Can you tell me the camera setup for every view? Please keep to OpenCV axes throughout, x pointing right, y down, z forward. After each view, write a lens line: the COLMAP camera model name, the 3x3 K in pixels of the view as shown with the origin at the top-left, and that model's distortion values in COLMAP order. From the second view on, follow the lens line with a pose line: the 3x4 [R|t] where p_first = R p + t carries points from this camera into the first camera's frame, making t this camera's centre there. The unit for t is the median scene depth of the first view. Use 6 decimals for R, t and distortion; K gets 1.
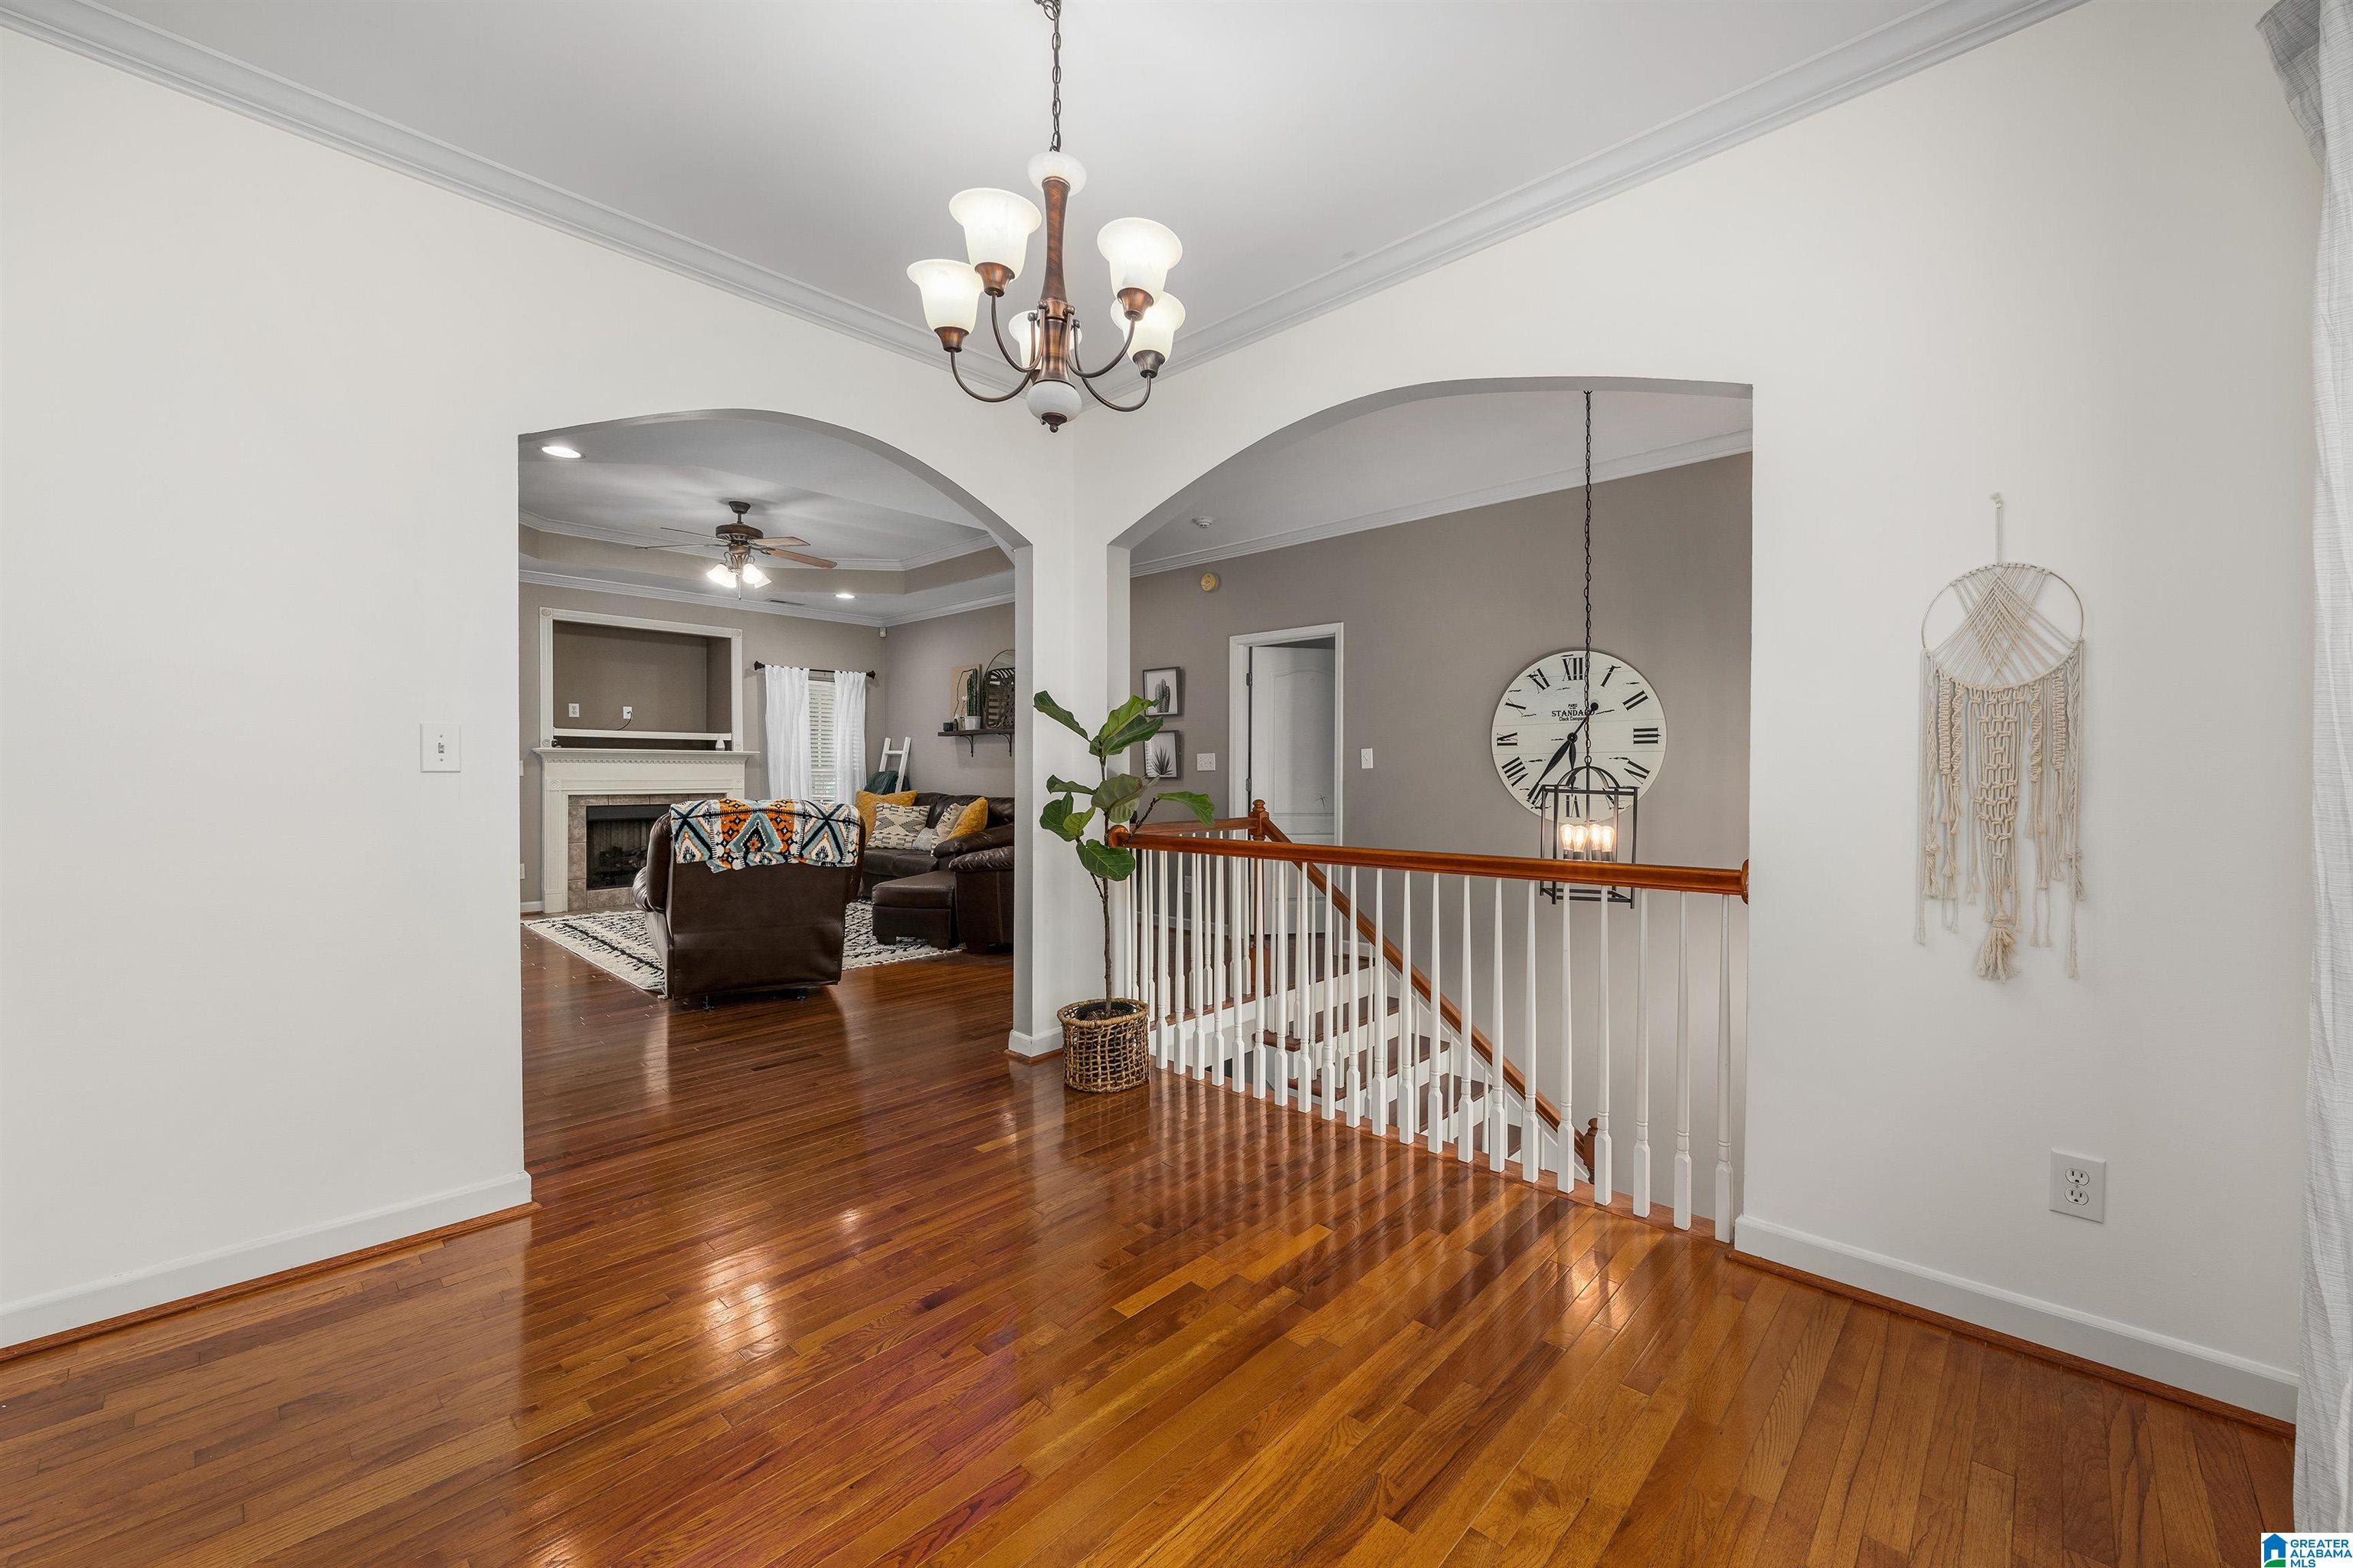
lens RADIAL K [[941.8, 0, 1279.6], [0, 941.8, 801.0], [0, 0, 1]] dist [0.000533, -0.000090]
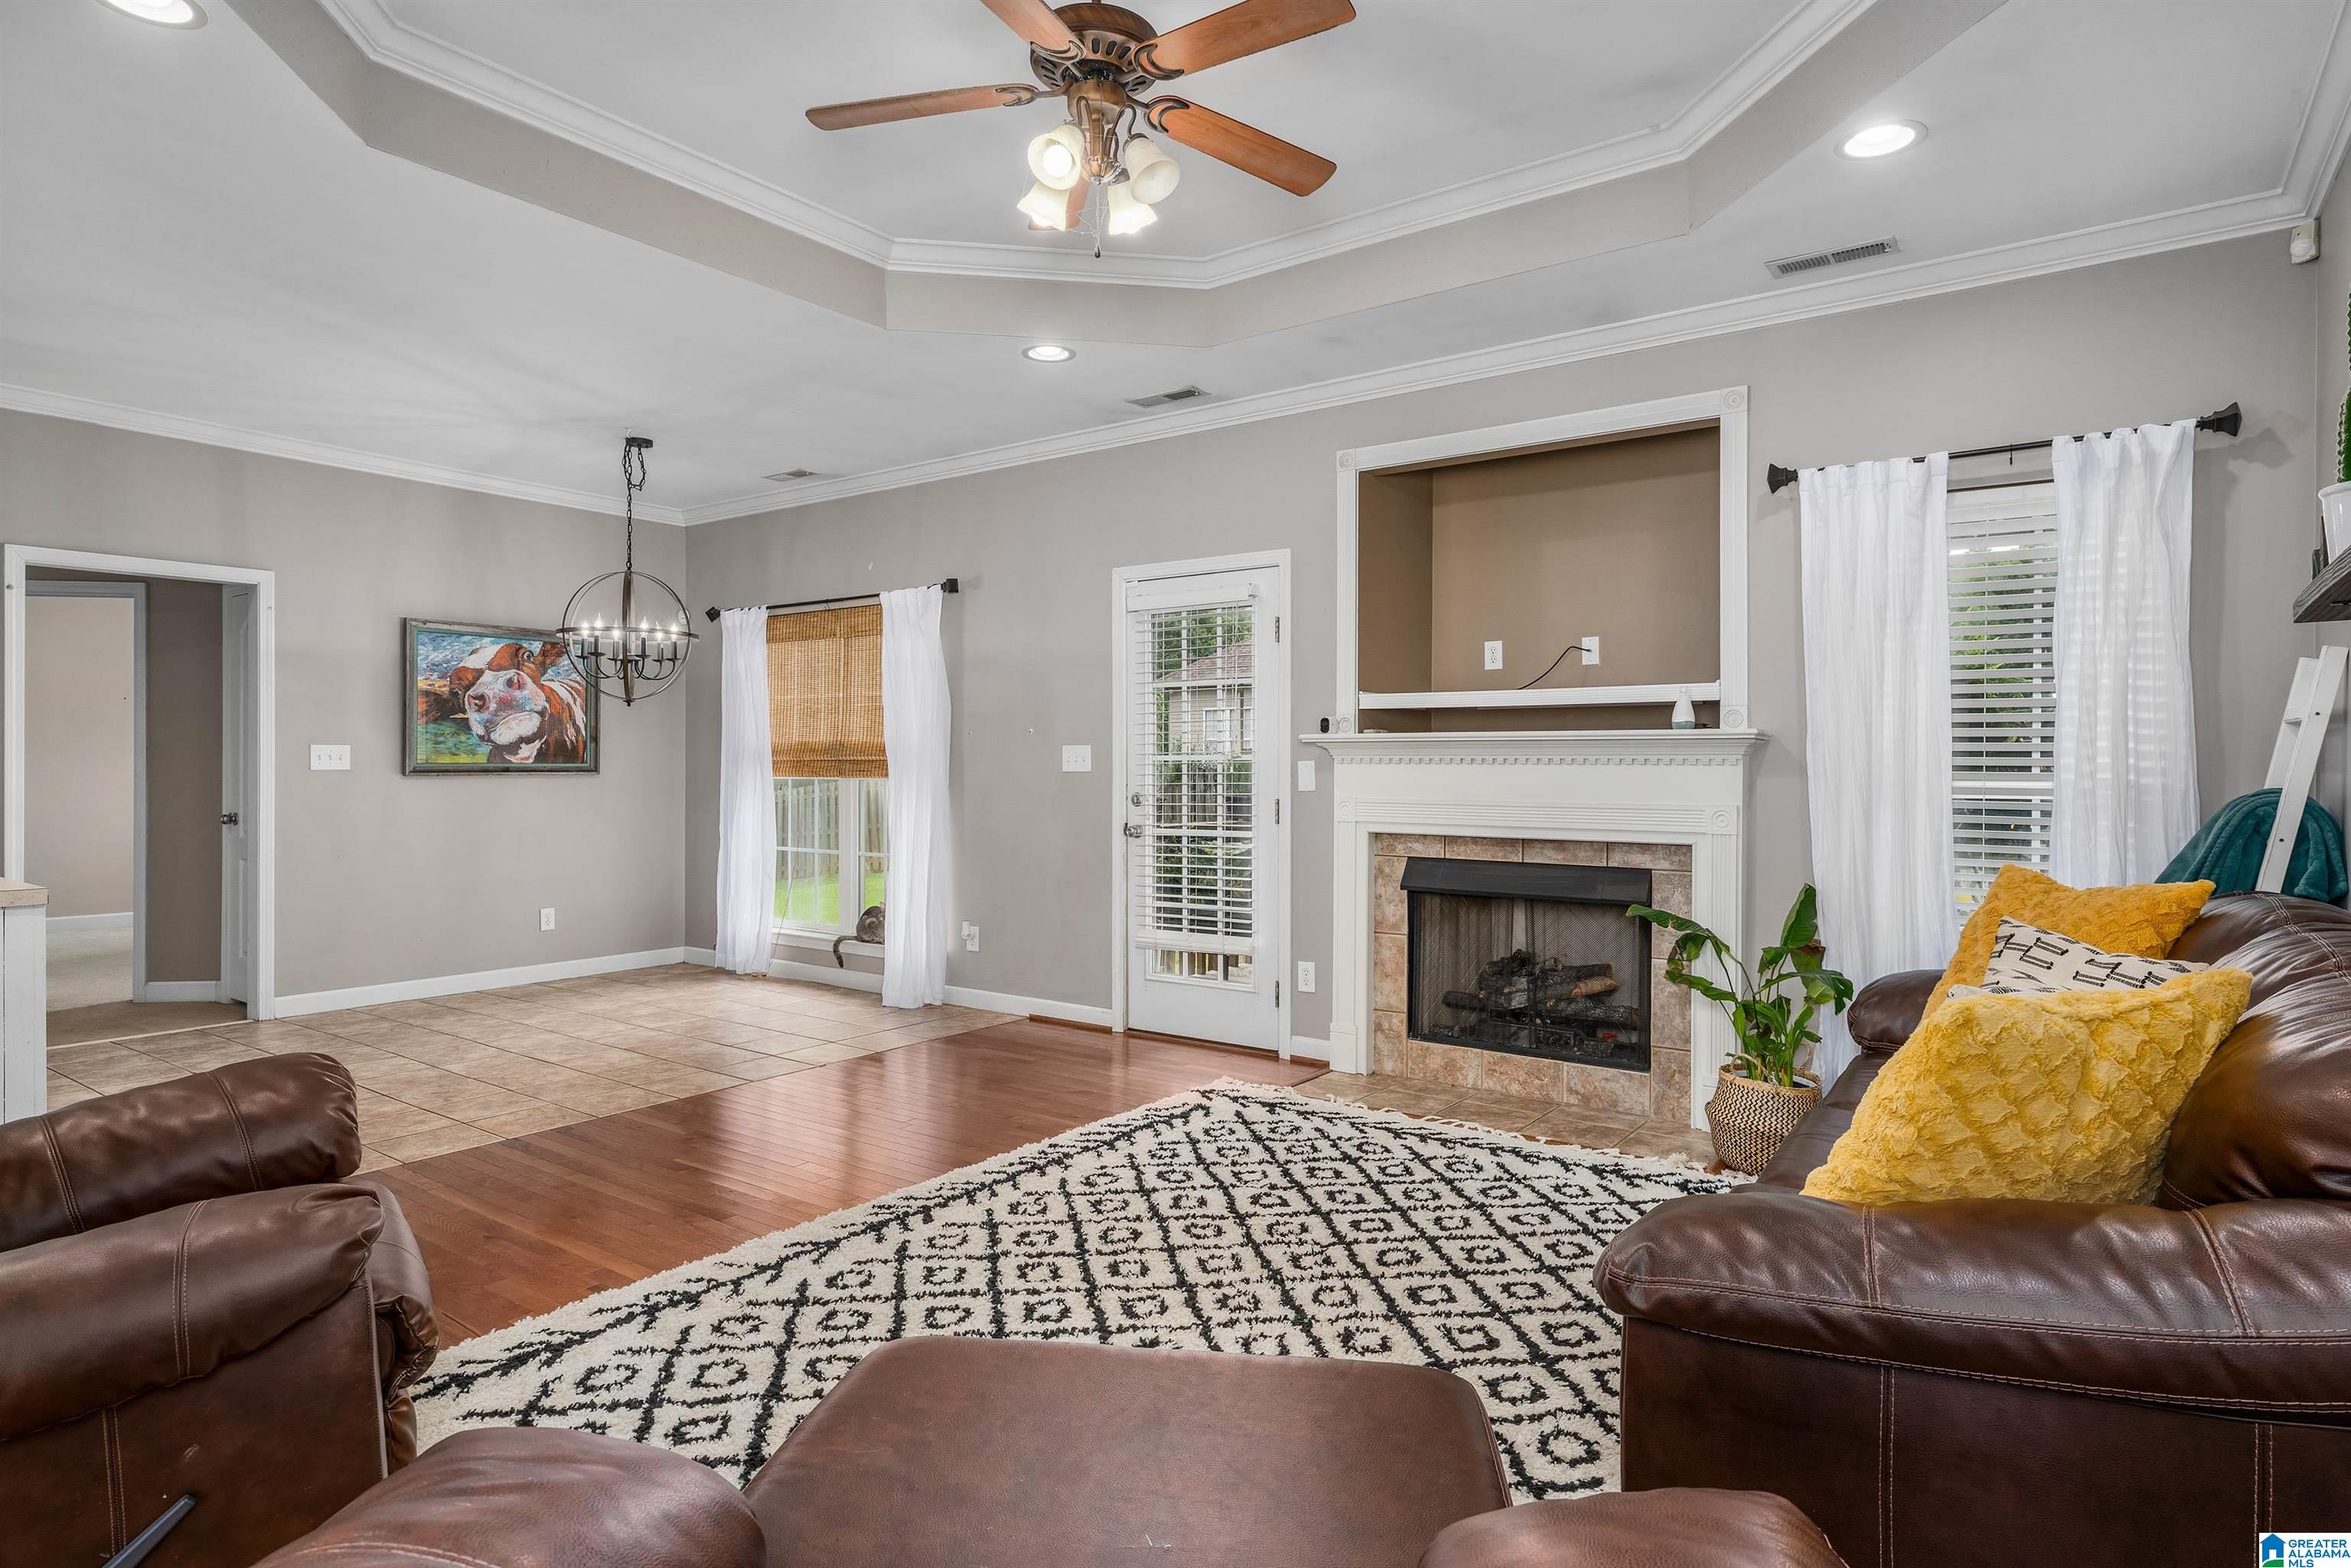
lens RADIAL K [[1244.9, 0, 1182.0], [0, 1244.9, 764.3], [0, 0, 1]] dist [-0.000184, -0.000409]
pose [[0.034812, -0.000891, -0.999393, -0.111280], [-0.031265, 0.999509, -0.001980, -0.032551], [0.998905, 0.031315, 0.034767, 0.786884]]
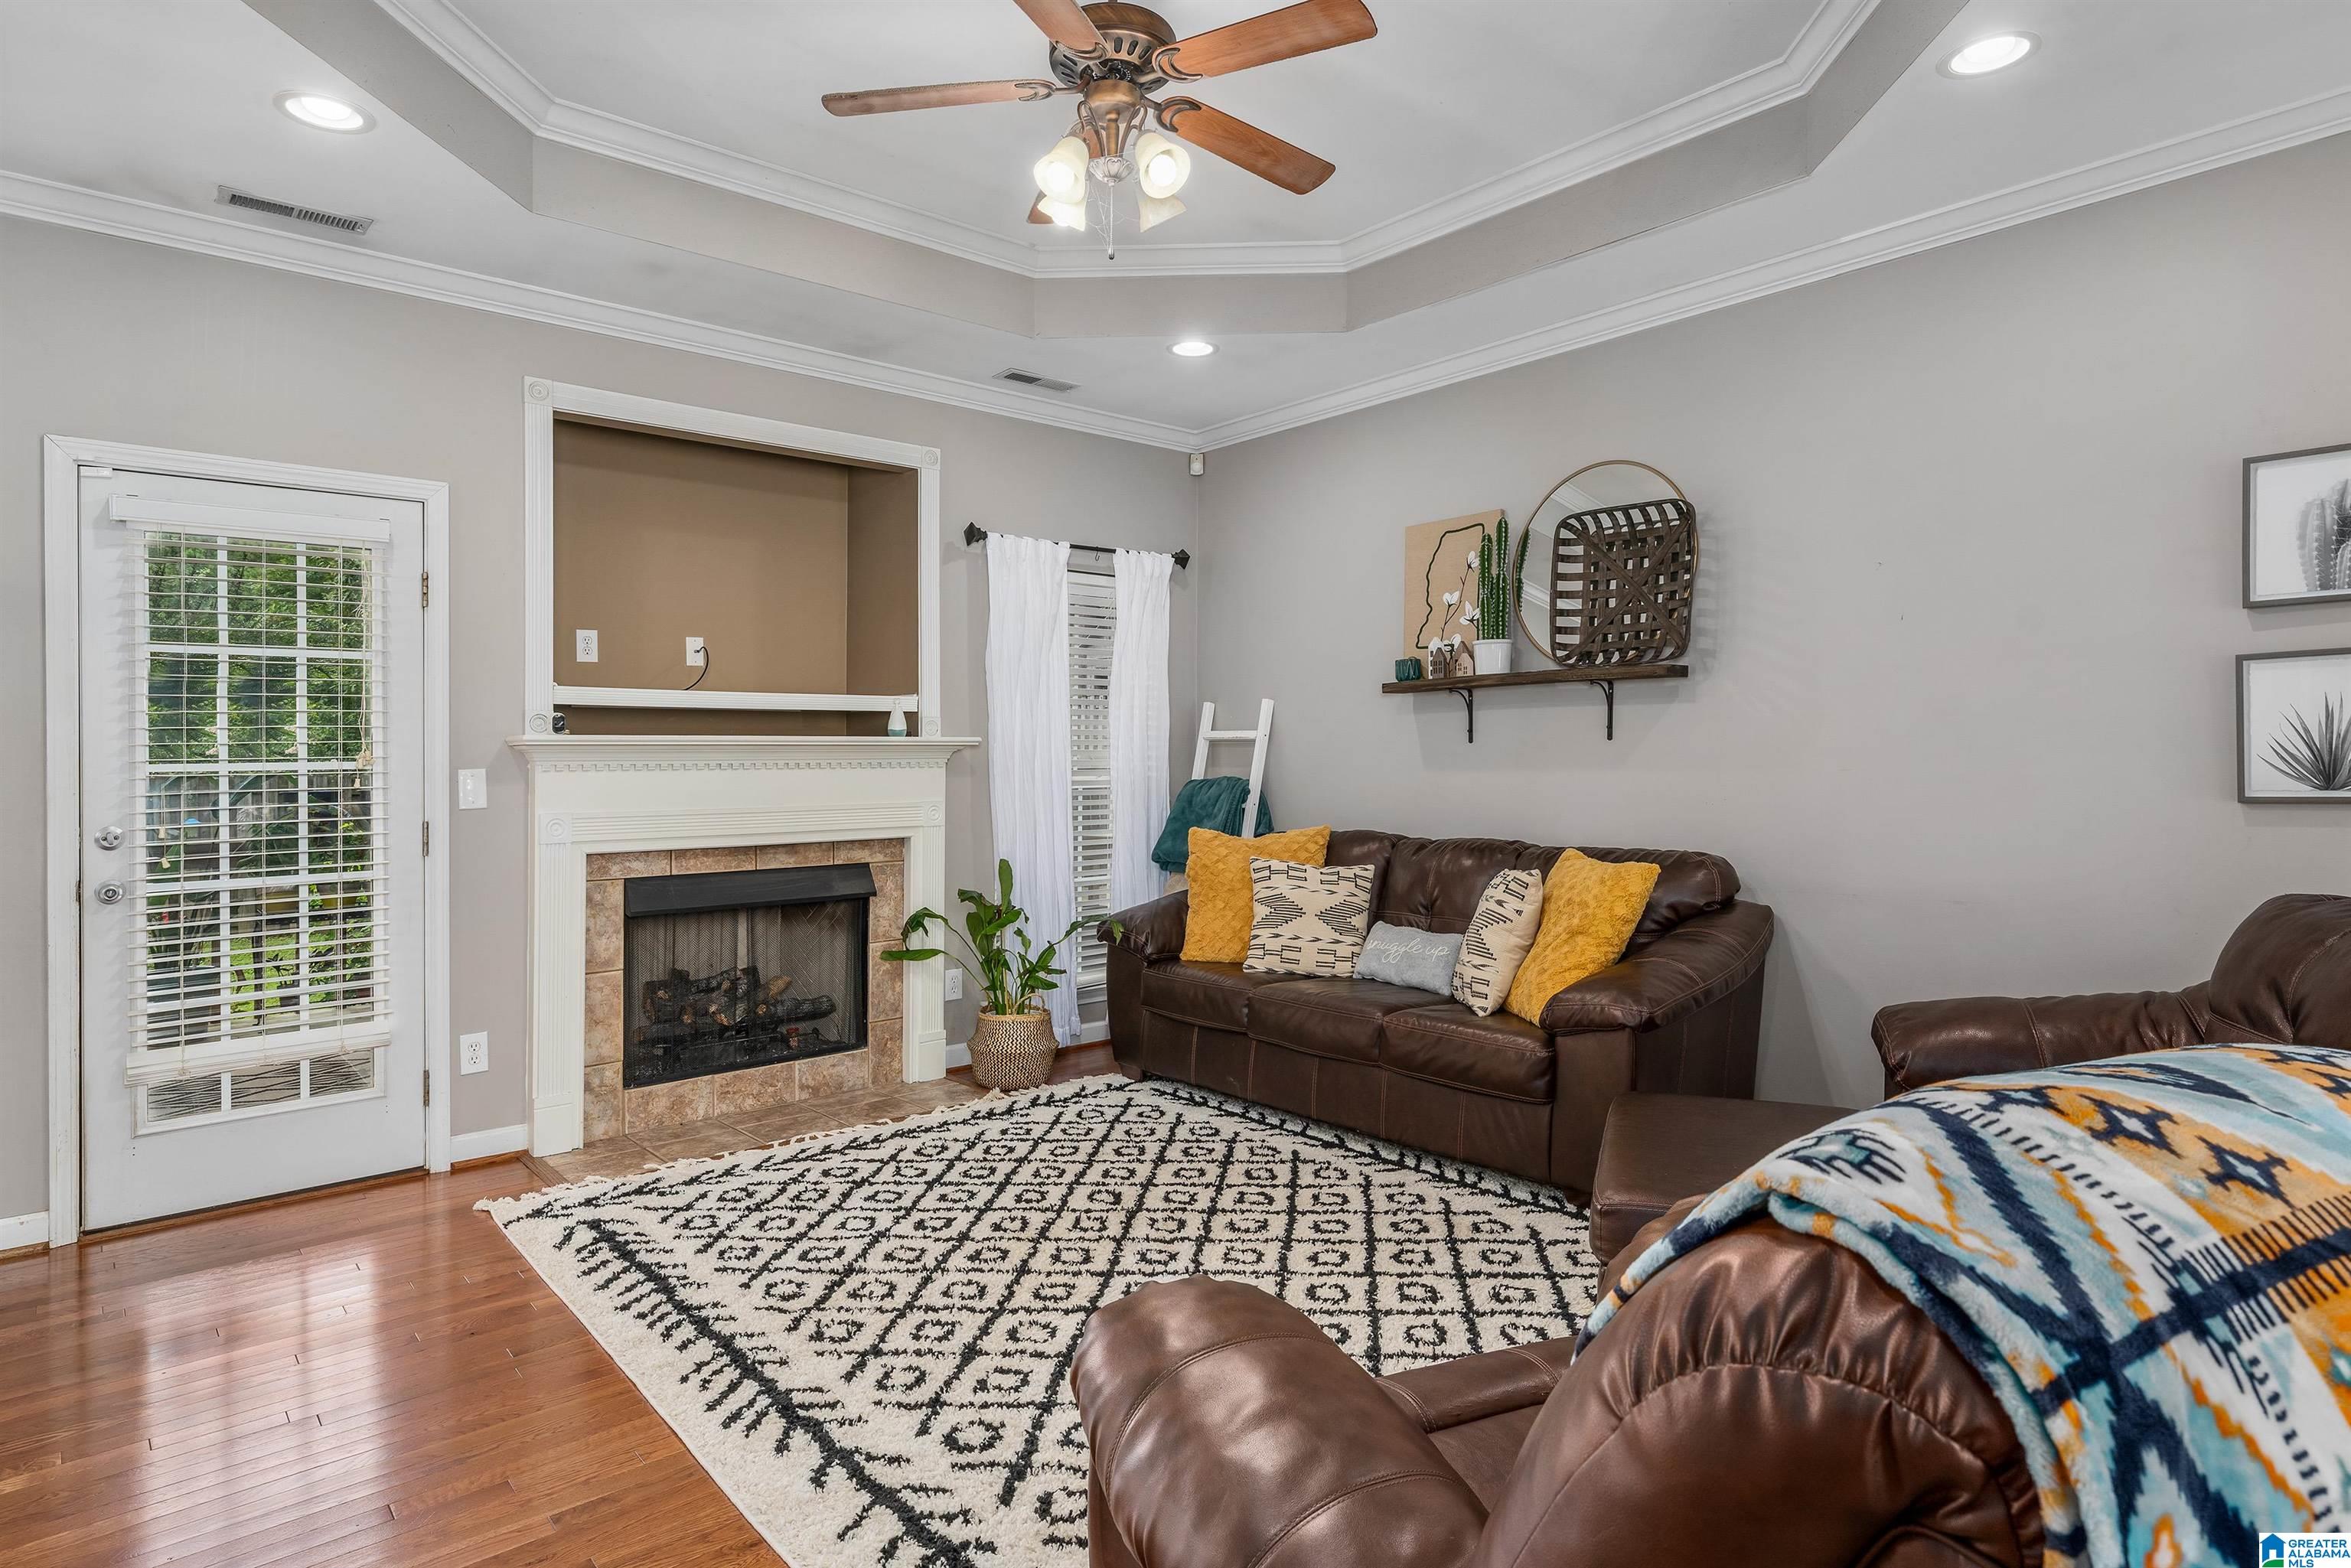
lens RADIAL K [[1355.8, 0, 1196.4], [0, 1355.8, 777.7], [0, 0, 1]] dist [0.001331, -0.002483]
pose [[0.987462, -0.007575, -0.157678, -0.366387], [0.005477, 0.999891, -0.013733, -0.025935], [0.157765, 0.012697, 0.987395, 0.423973]]
